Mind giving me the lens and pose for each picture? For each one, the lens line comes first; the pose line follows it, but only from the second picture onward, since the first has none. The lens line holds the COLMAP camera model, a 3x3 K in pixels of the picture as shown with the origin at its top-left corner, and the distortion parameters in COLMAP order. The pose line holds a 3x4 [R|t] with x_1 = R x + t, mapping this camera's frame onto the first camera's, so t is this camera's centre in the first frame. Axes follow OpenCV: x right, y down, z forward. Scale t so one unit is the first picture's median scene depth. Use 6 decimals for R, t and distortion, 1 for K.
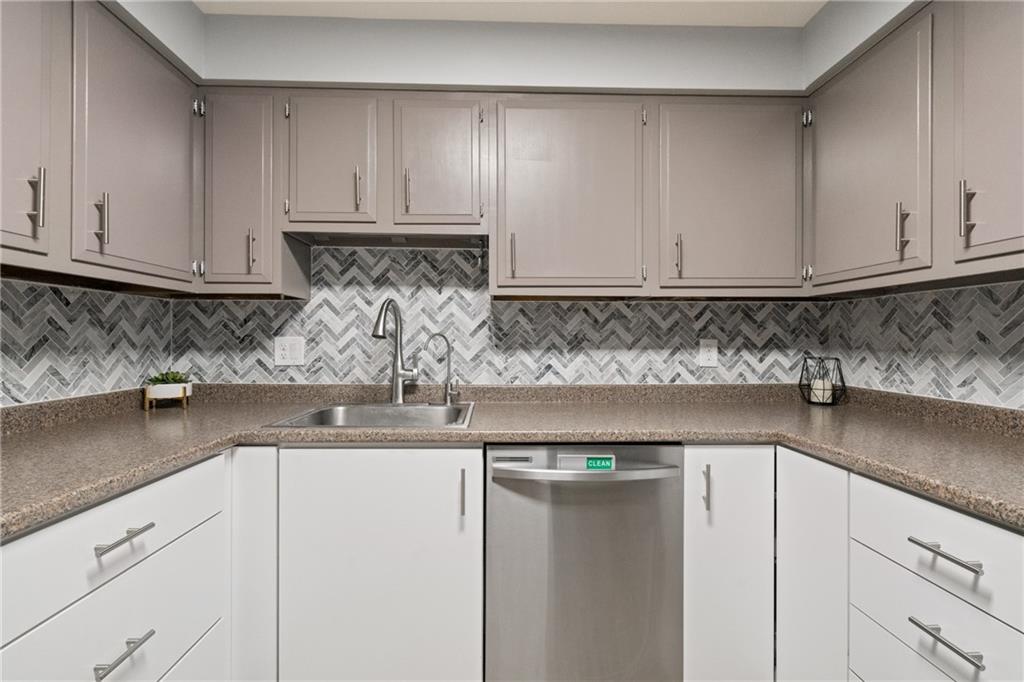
lens RADIAL K [[467.4, 0, 508.7], [0, 467.4, 339.8], [0, 0, 1]] dist [-0.000839, 0.001870]
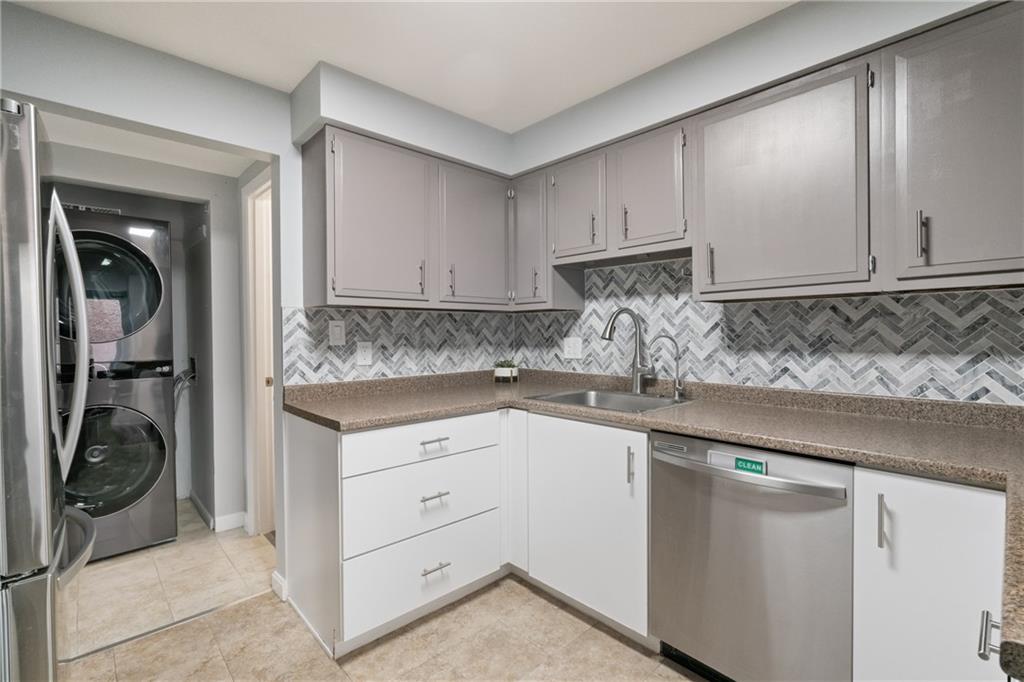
lens RADIAL K [[467.4, 0, 503.5], [0, 467.4, 339.9], [0, 0, 1]] dist [-0.000839, 0.001870]
pose [[0.655440, 0.005067, -0.755230, 0.433606], [0.007814, 0.999878, 0.013491, -0.020436], [0.755207, -0.014744, 0.655321, -0.050252]]
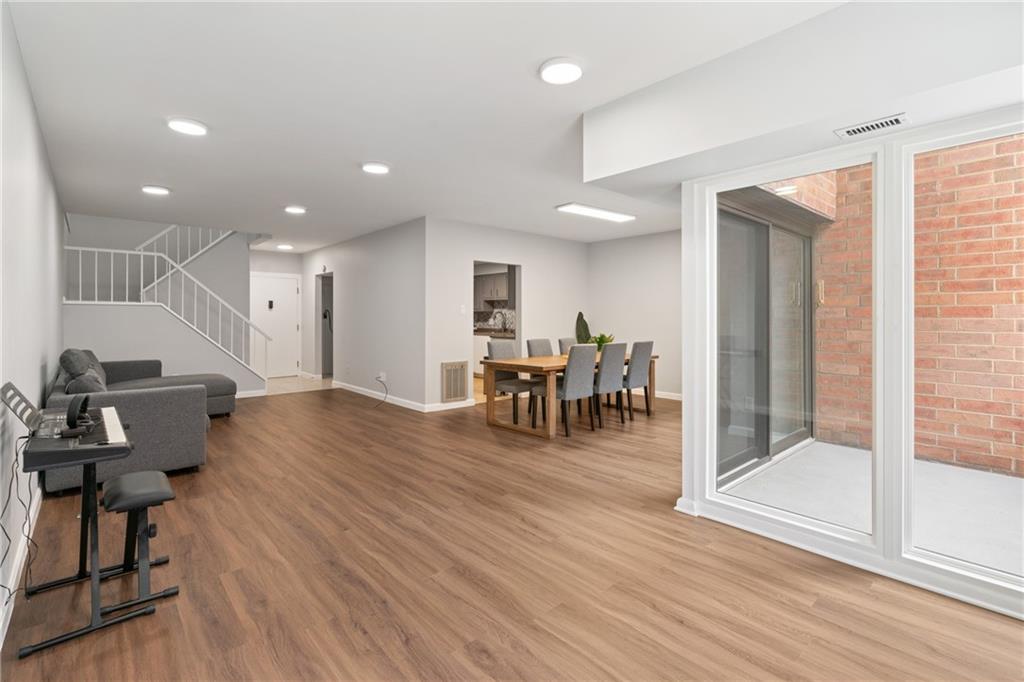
lens RADIAL K [[467.4, 0, 506.8], [0, 467.4, 316.9], [0, 0, 1]] dist [-0.000839, 0.001870]
pose [[0.649635, -0.003724, -0.760237, 3.528710], [0.000706, 0.999991, -0.004295, -0.005871], [0.760246, 0.002253, 0.649631, -2.190102]]
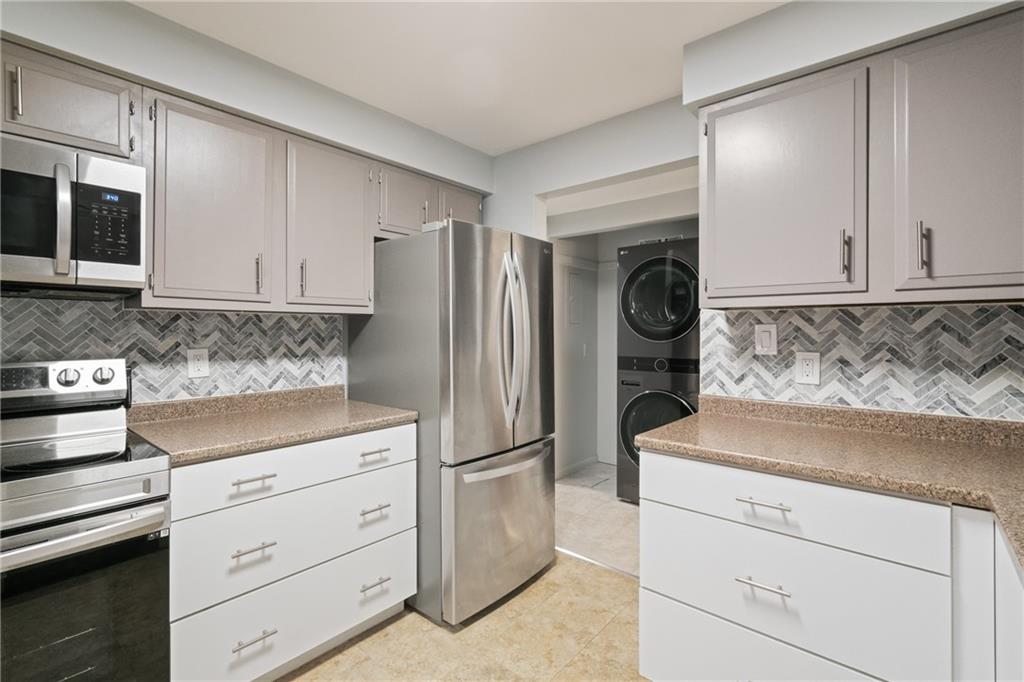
lens RADIAL K [[467.4, 0, 509.9], [0, 467.4, 332.1], [0, 0, 1]] dist [-0.000839, 0.001870]
pose [[-0.678292, -0.003077, -0.734786, 0.333048], [-0.004053, 0.999992, -0.000446, -0.038025], [0.734781, 0.002675, -0.678299, 0.651327]]
